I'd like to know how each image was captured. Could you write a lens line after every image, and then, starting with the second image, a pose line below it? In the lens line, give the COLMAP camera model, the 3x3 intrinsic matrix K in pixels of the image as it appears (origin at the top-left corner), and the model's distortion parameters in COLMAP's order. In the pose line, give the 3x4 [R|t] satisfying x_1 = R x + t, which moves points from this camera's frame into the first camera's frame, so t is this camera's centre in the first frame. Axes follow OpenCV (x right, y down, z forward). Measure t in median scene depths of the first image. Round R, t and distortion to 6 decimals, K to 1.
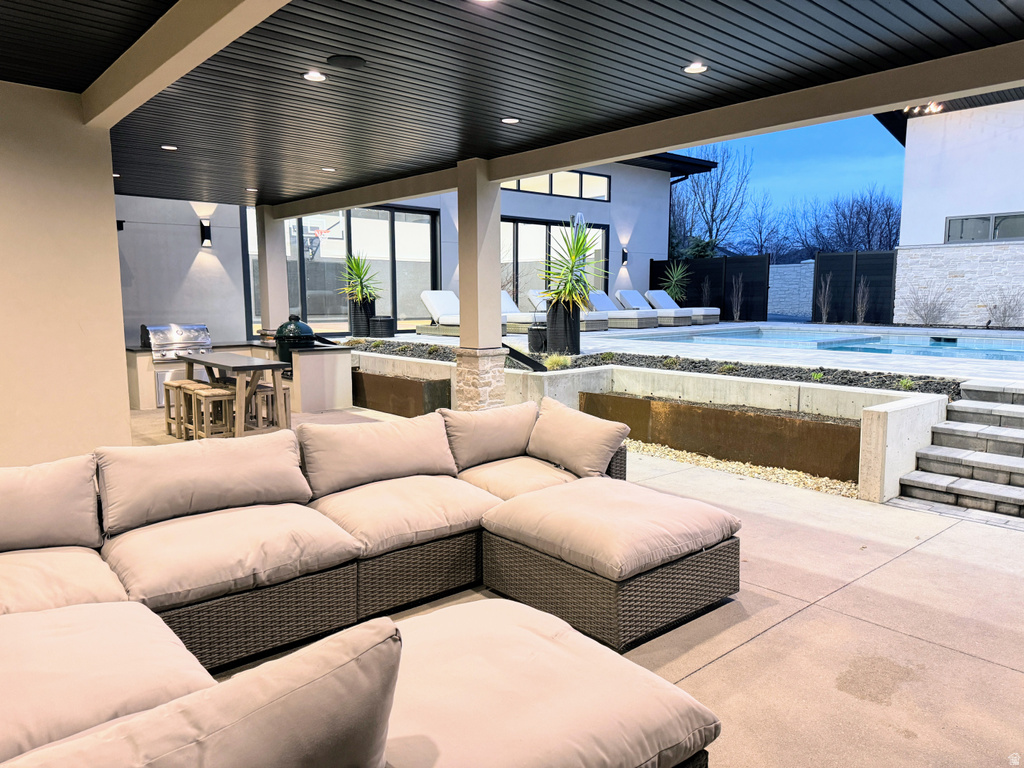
lens RADIAL K [[716.5, 0, 512.0], [0, 716.5, 384.0], [0, 0, 1]] dist [0.116319, -0.161612]
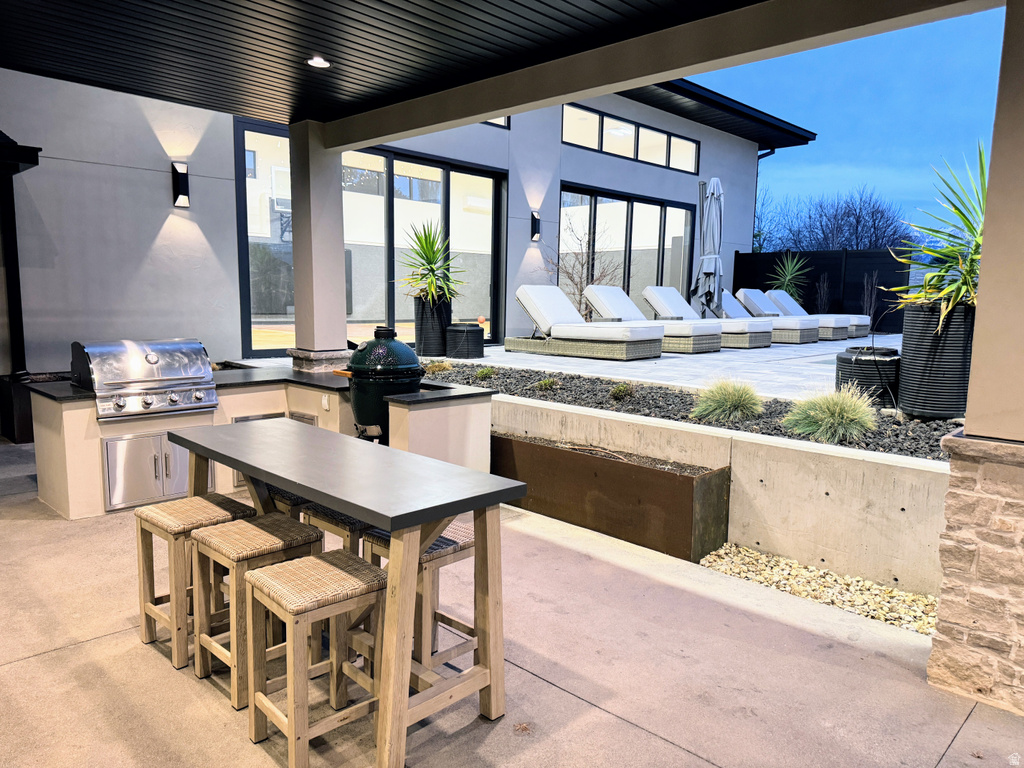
lens RADIAL K [[716.5, 0, 512.0], [0, 716.5, 384.0], [0, 0, 1]] dist [0.116319, -0.161612]
pose [[0.996937, 0.009081, 0.077684, -0.187784], [-0.009281, 0.999954, 0.002222, -0.042743], [-0.077660, -0.002936, 0.996976, 0.363462]]
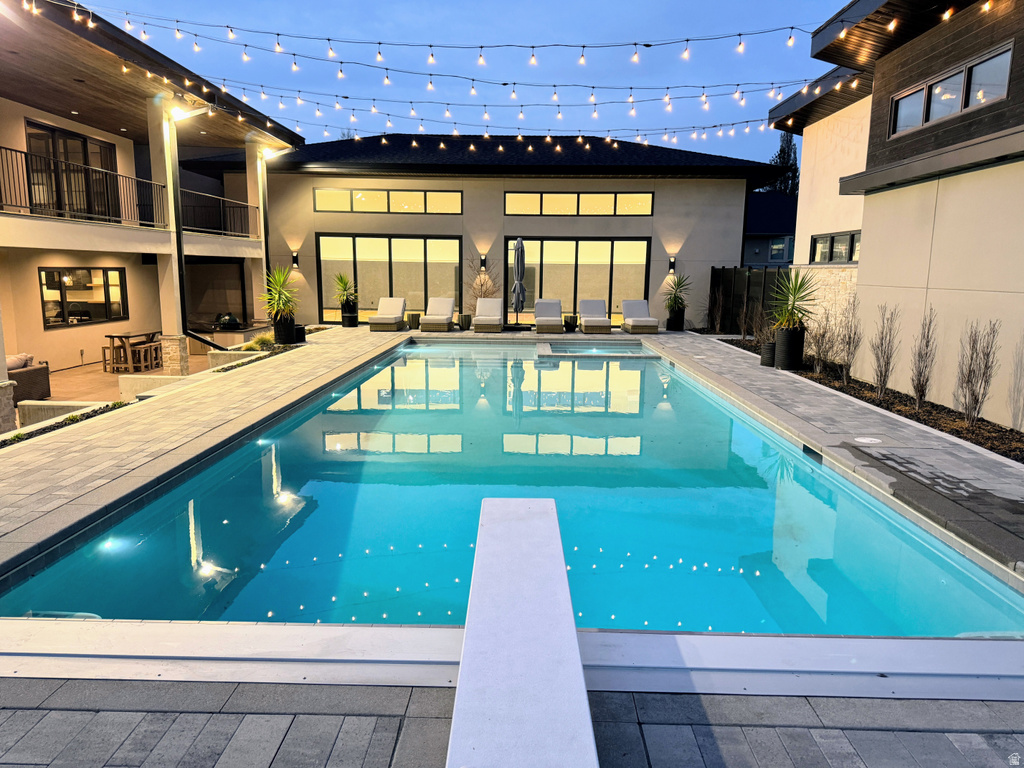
lens RADIAL K [[716.5, 0, 512.0], [0, 716.5, 384.0], [0, 0, 1]] dist [0.116319, -0.161612]
pose [[0.736235, 0.115155, -0.666857, 1.130677], [-0.096269, 0.993216, 0.065227, -0.077561], [0.669844, 0.016175, 0.742326, 0.078619]]
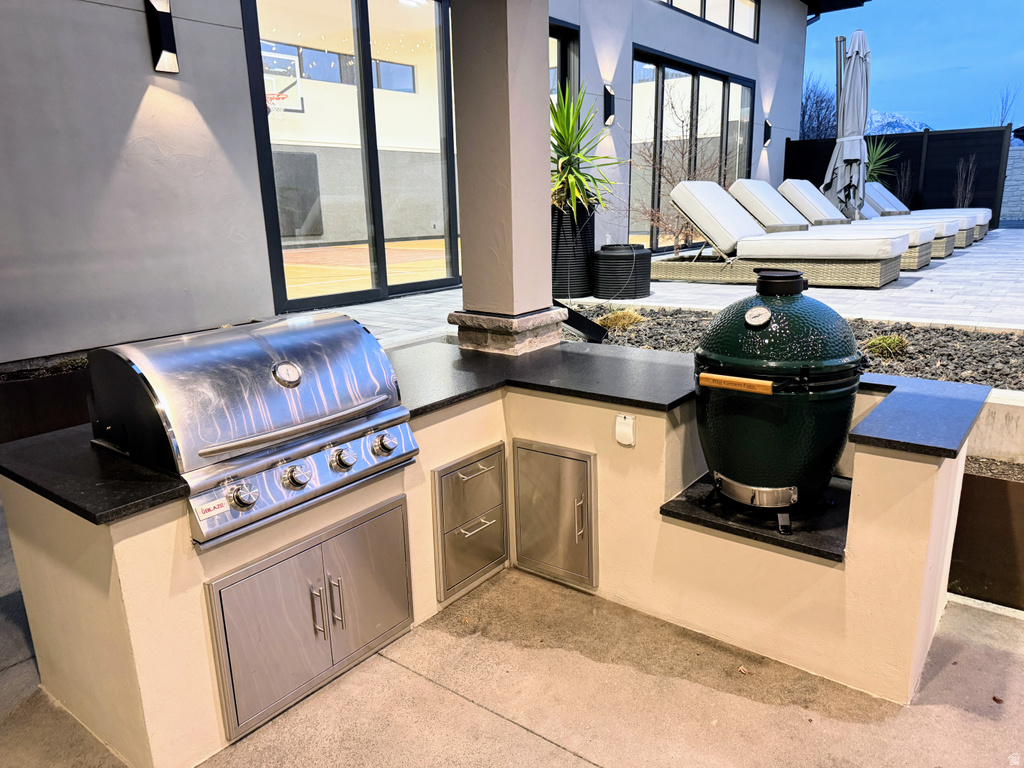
lens RADIAL K [[725.8, 0, 512.0], [0, 725.8, 384.0], [0, 0, 1]] dist [0.004115, 0.004585]
pose [[0.981356, -0.068115, 0.179723, -0.324580], [0.045873, 0.991079, 0.125131, -0.069201], [-0.186643, -0.114553, 0.975726, 0.588149]]
